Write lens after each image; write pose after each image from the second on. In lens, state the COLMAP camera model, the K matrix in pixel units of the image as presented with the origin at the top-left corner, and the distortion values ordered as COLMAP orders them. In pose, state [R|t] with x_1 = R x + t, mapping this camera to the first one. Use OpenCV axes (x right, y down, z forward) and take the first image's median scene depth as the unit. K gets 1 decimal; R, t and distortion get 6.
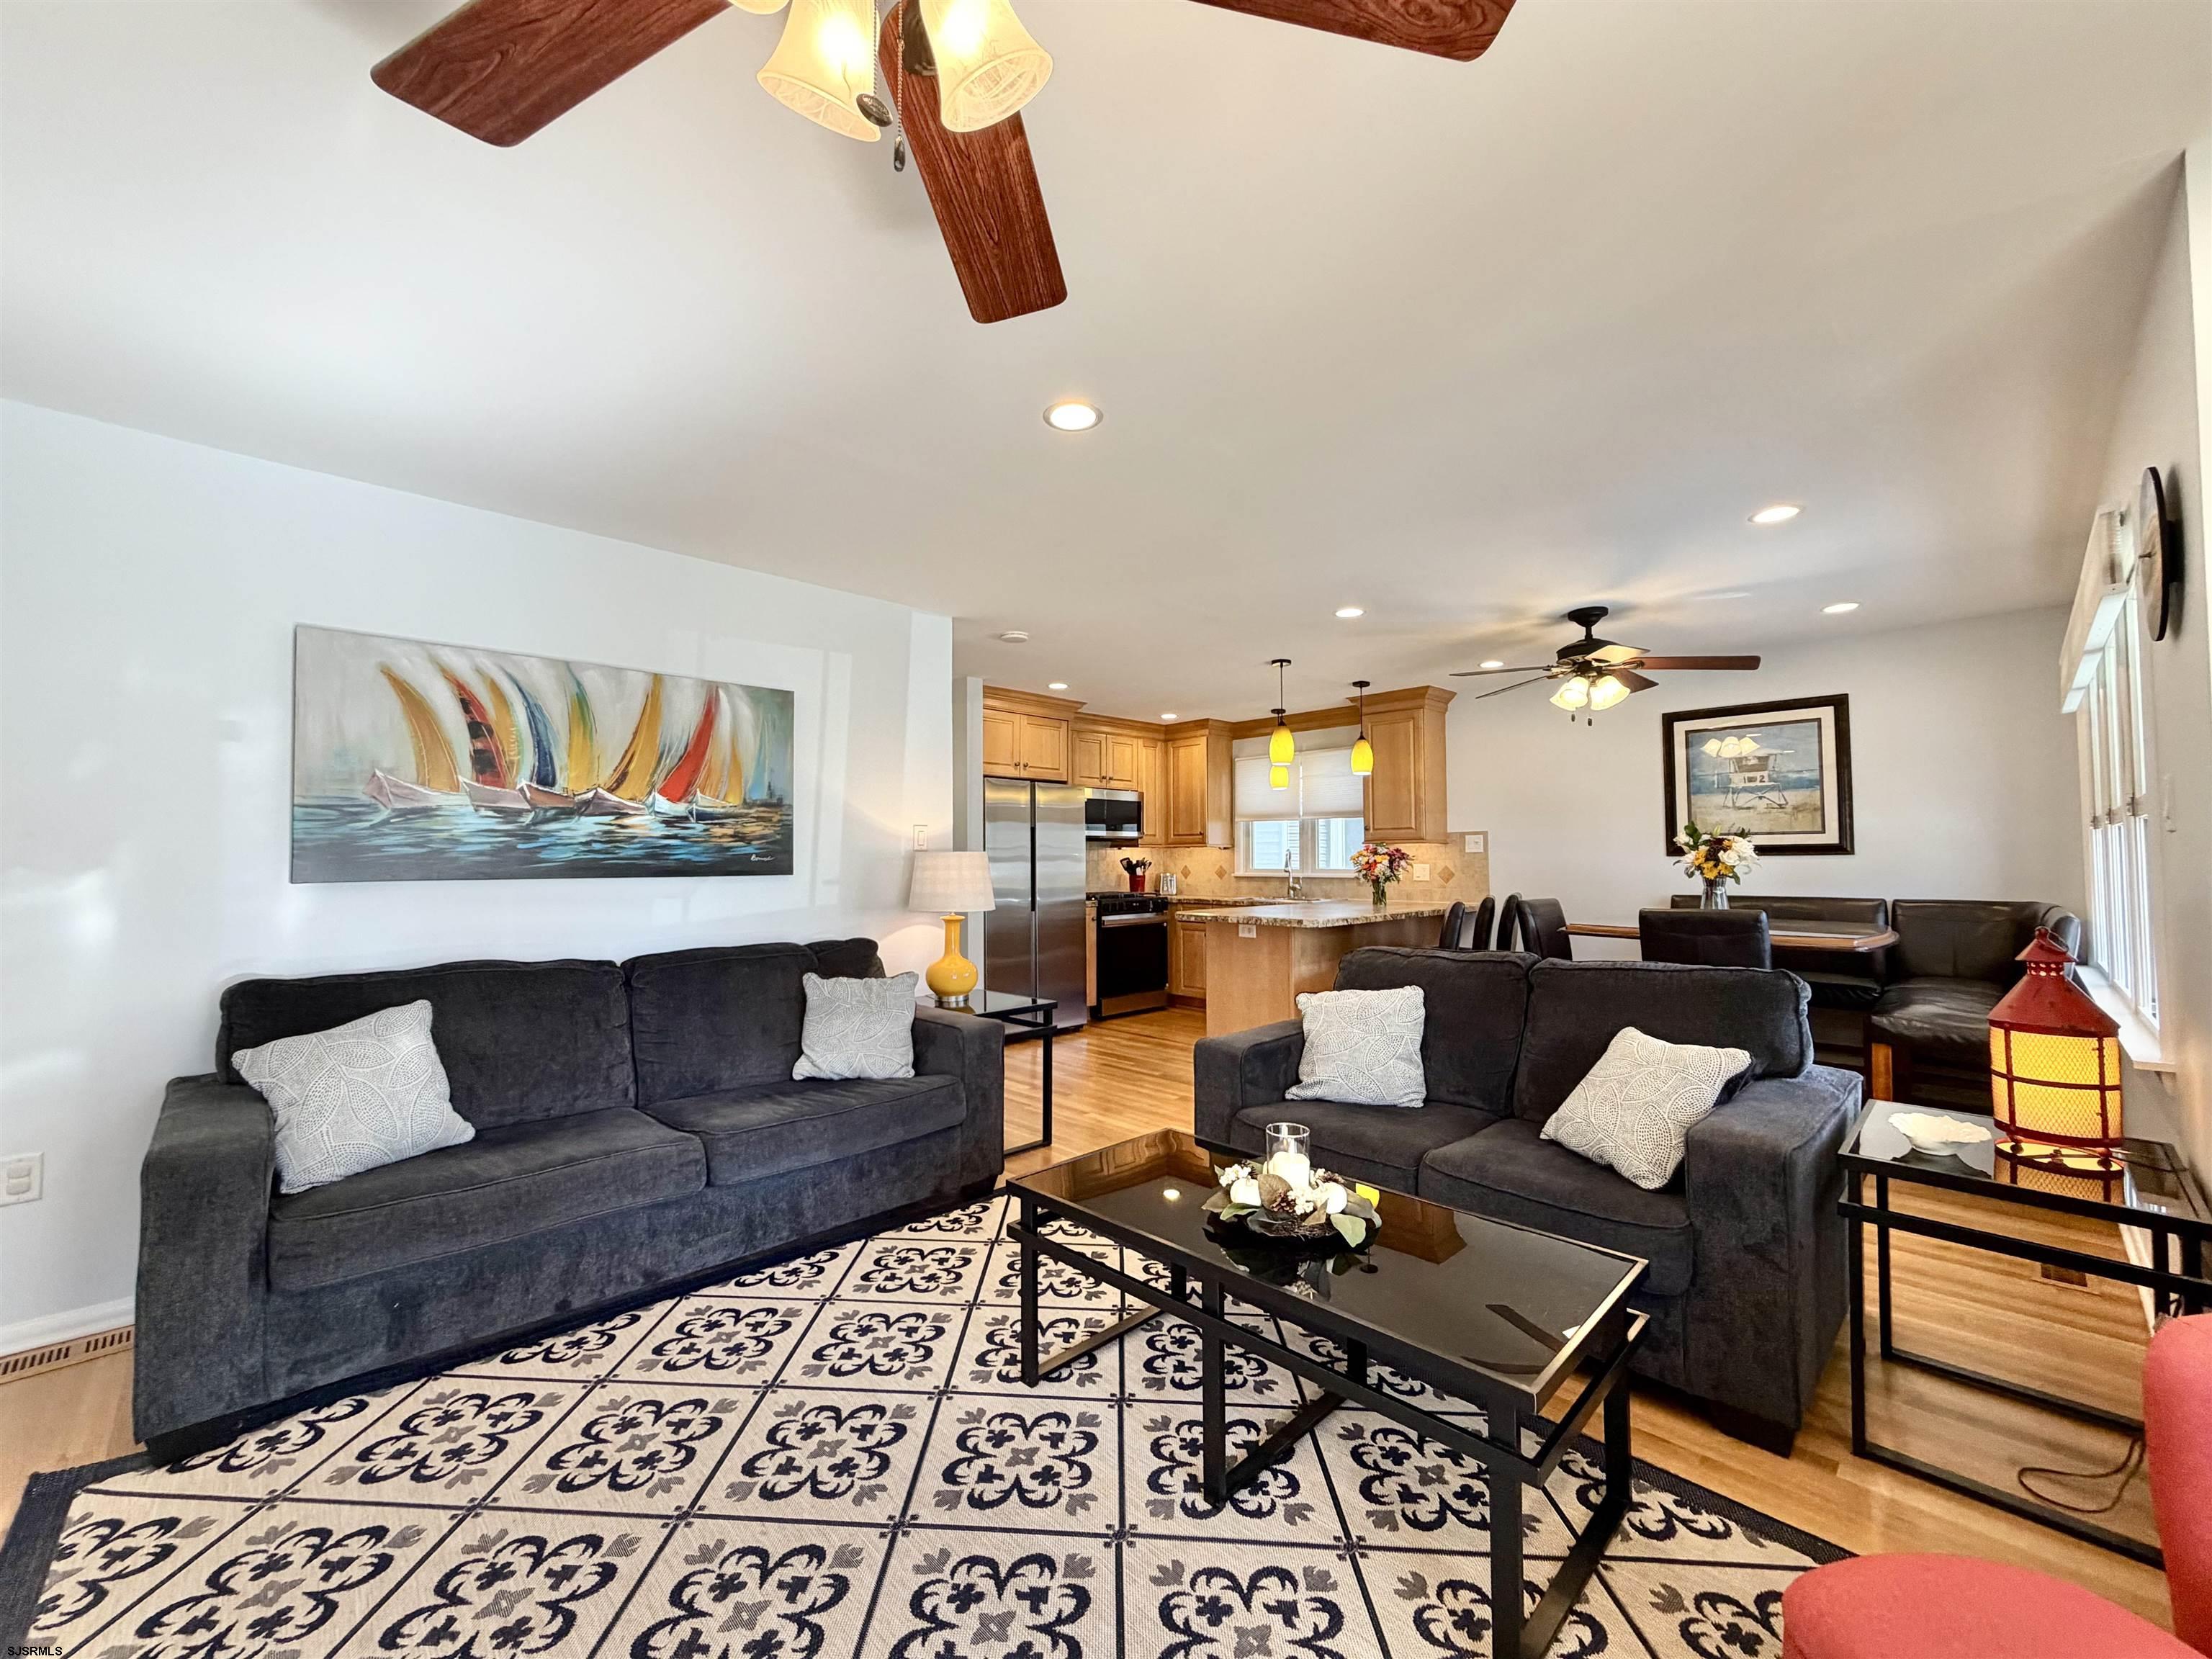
lens RADIAL K [[856.7, 0, 1100.9], [0, 856.7, 828.1], [0, 0, 1]] dist [-0.000491, 0.000062]
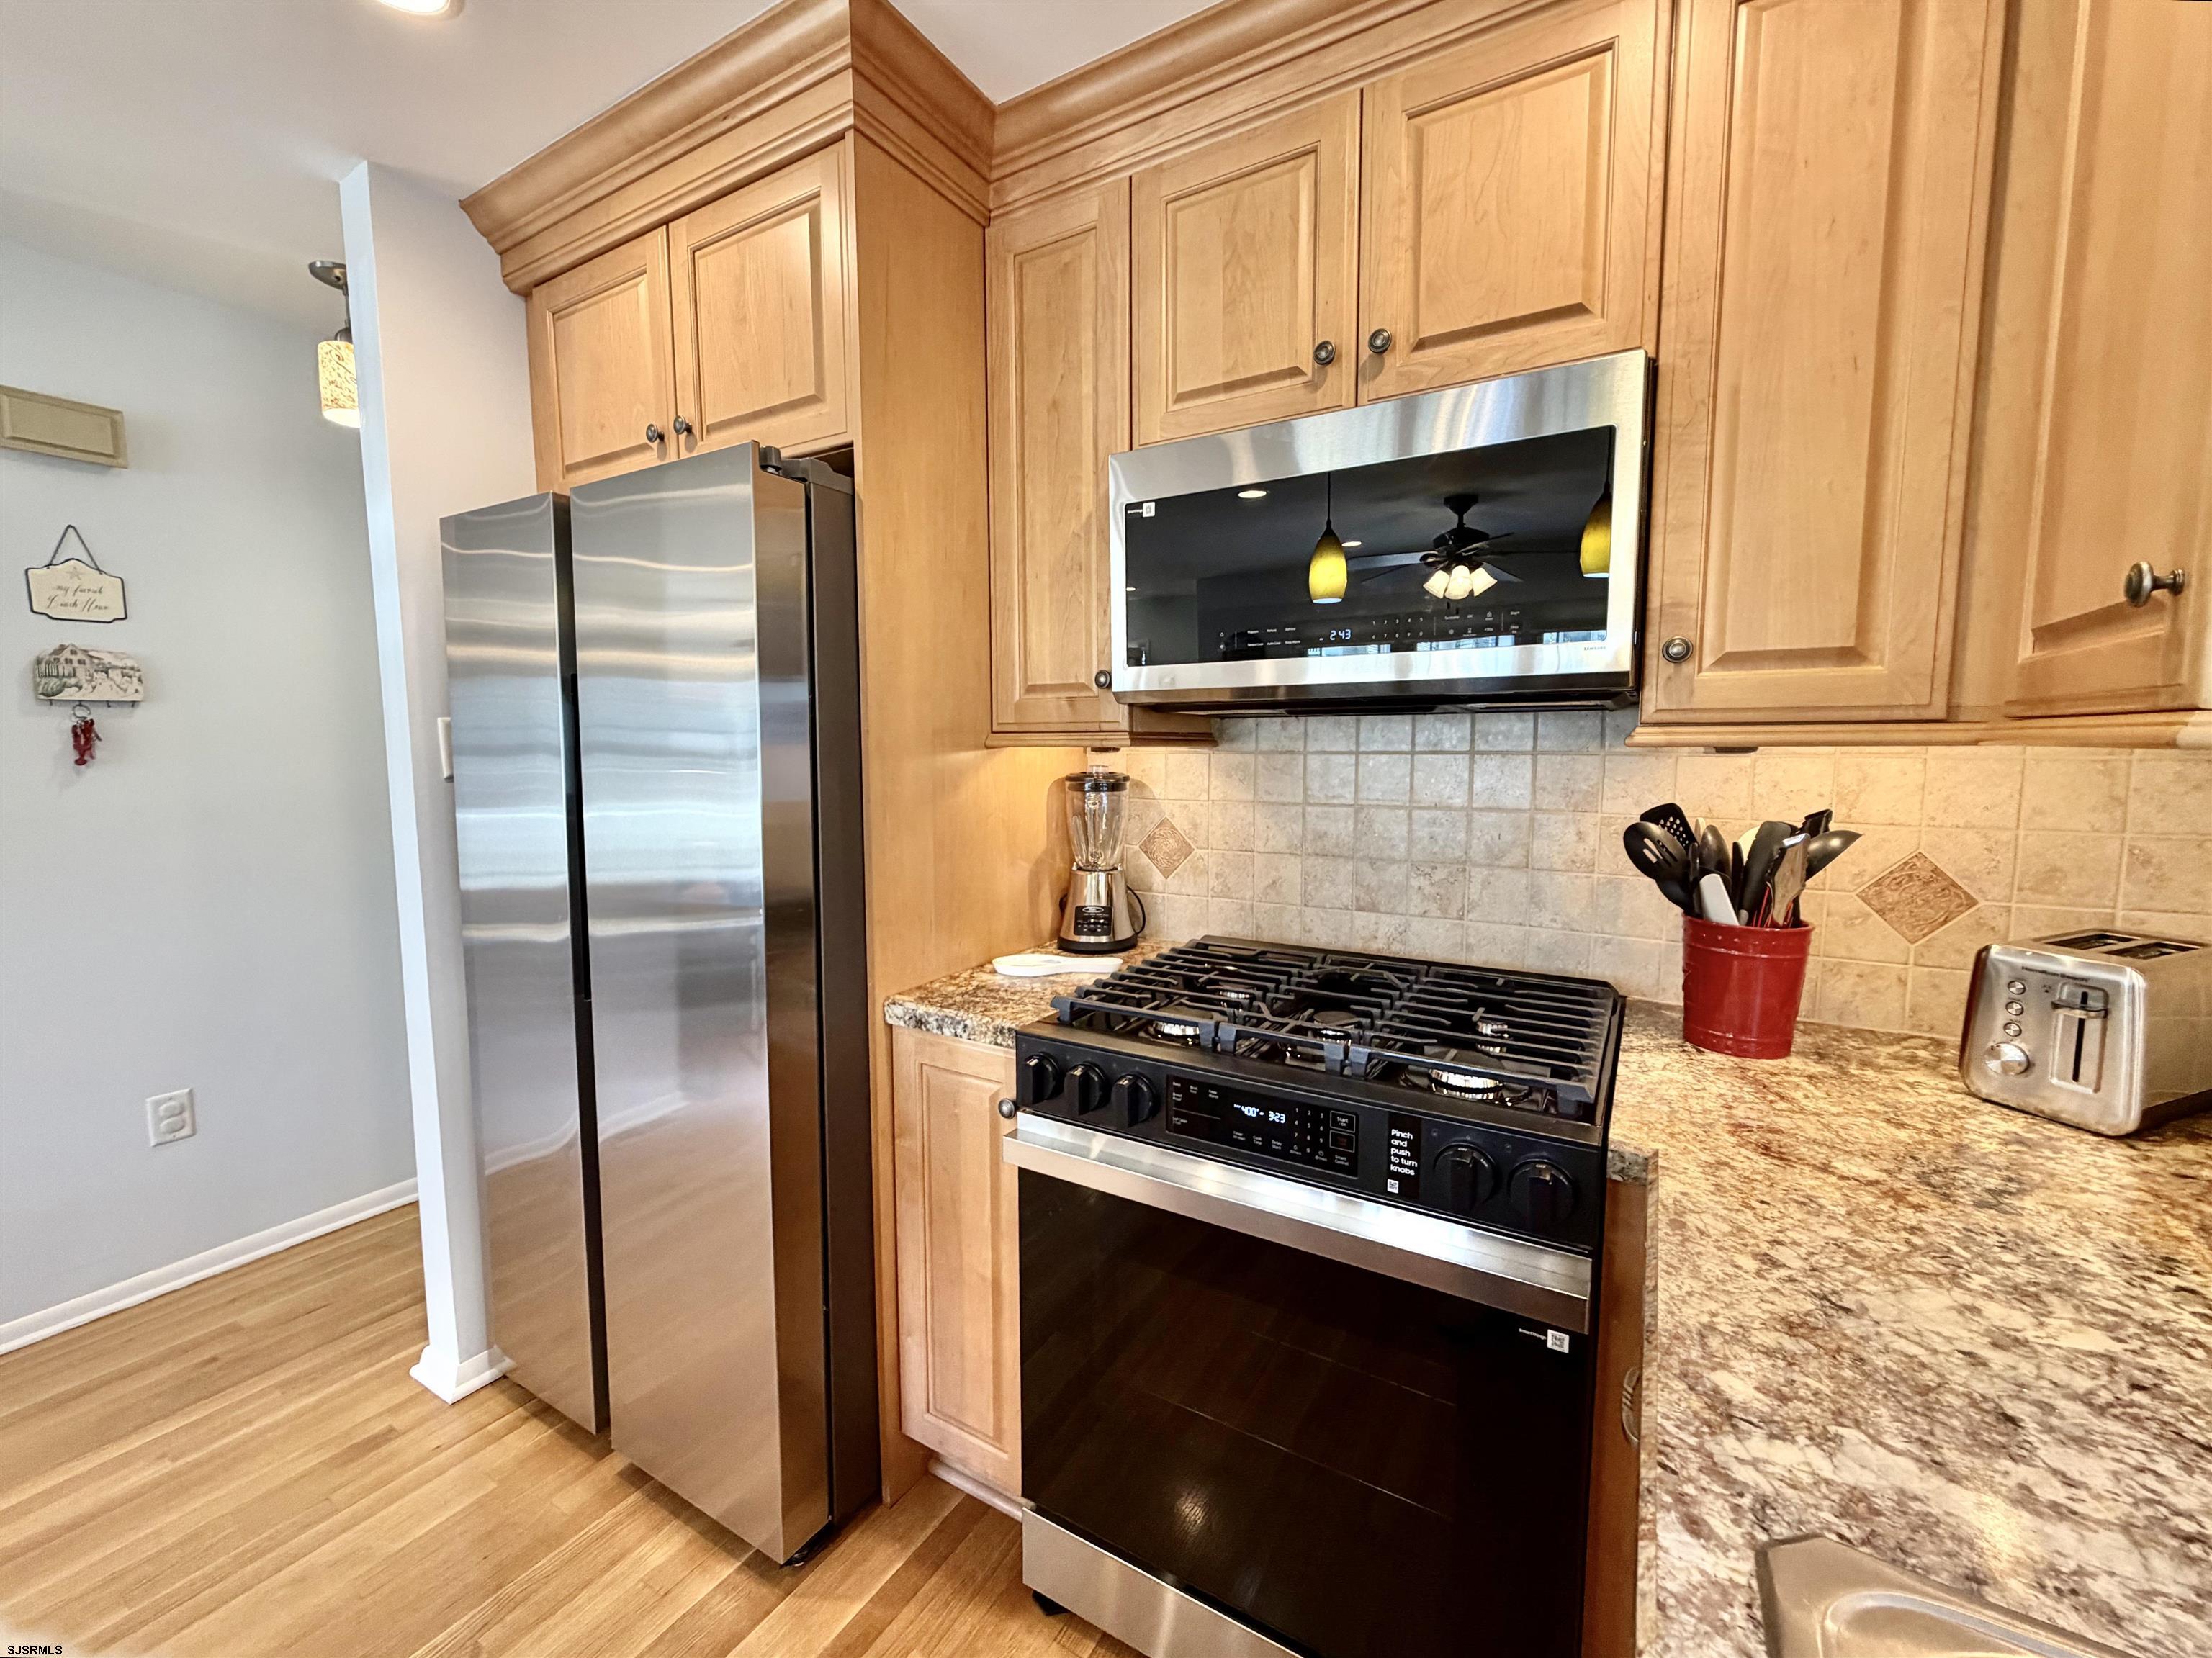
lens RADIAL K [[900.6, 0, 1103.5], [0, 900.6, 829.9], [0, 0, 1]] dist [0.000465, 0.000135]
pose [[0.255741, 0.093338, -0.962229, 0.214465], [0.036450, 0.993690, 0.106077, 0.021001], [0.966058, -0.062202, 0.250725, 1.061569]]
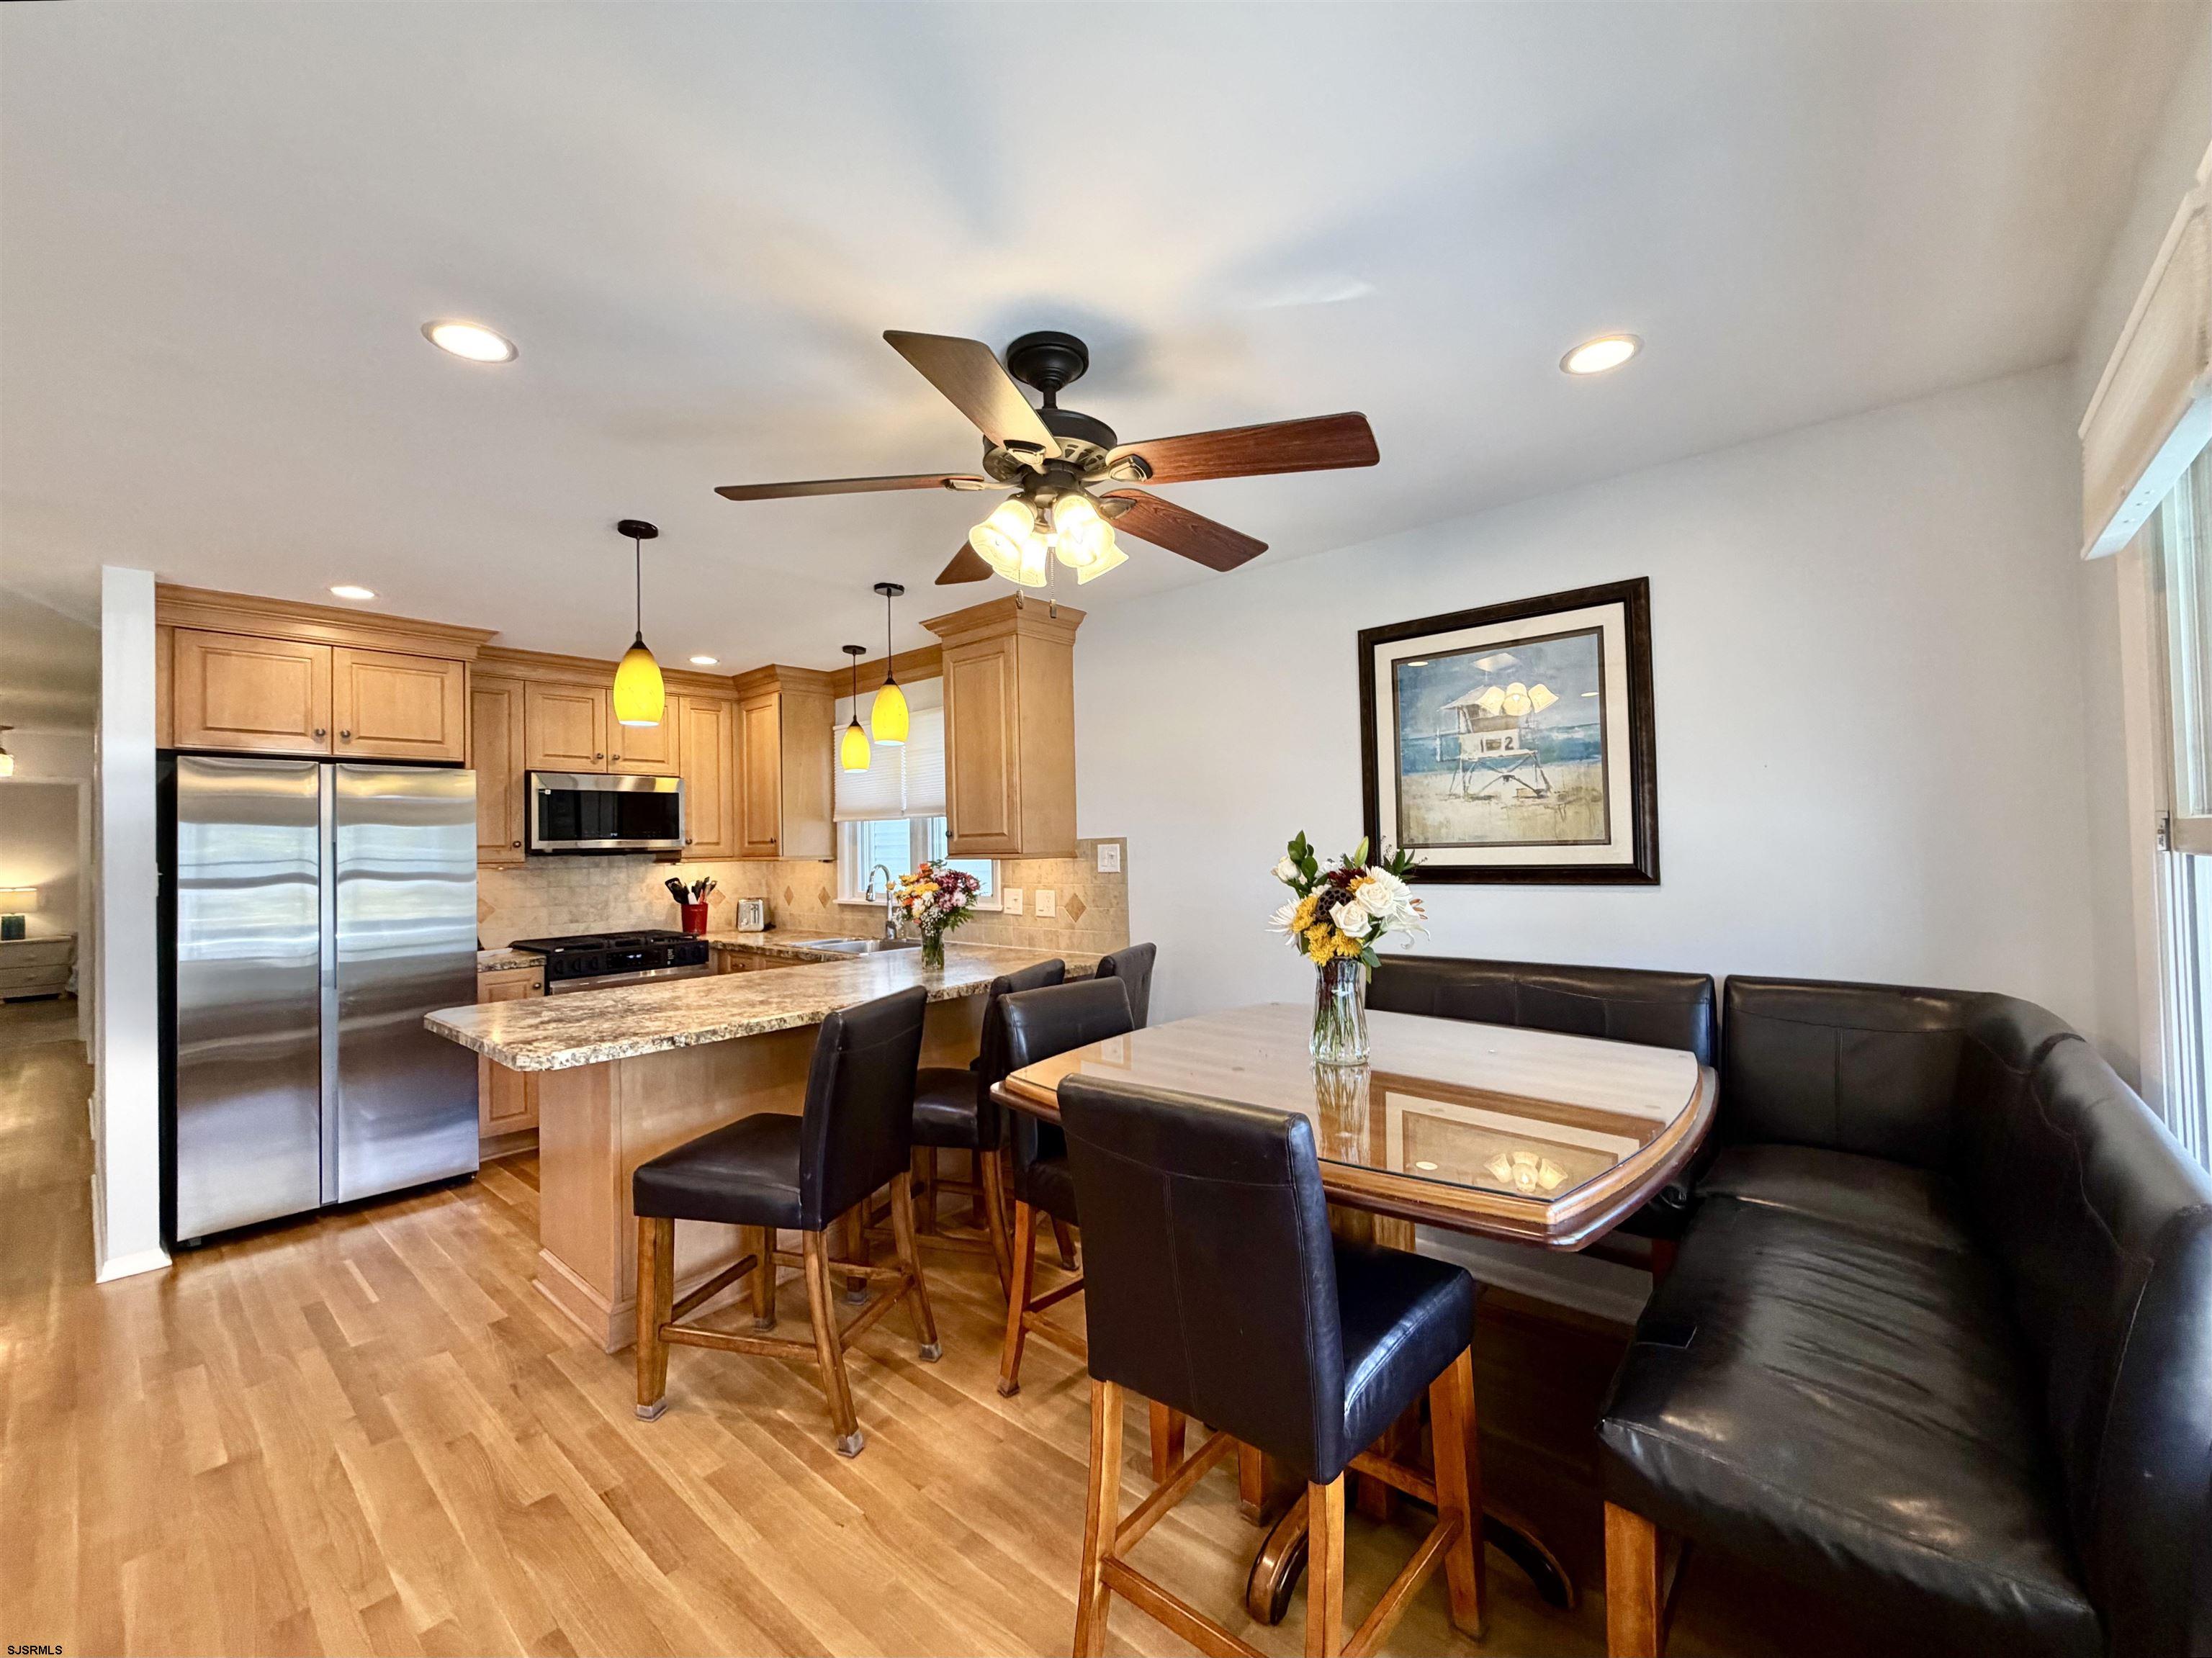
lens RADIAL K [[879.6, 0, 1090.9], [0, 879.6, 829.3], [0, 0, 1]] dist [-0.000571, -0.000872]
pose [[0.997046, -0.015209, 0.075285, 0.374959], [0.013902, 0.999744, 0.017857, -0.013429], [-0.075537, -0.016758, 0.997002, 0.373597]]
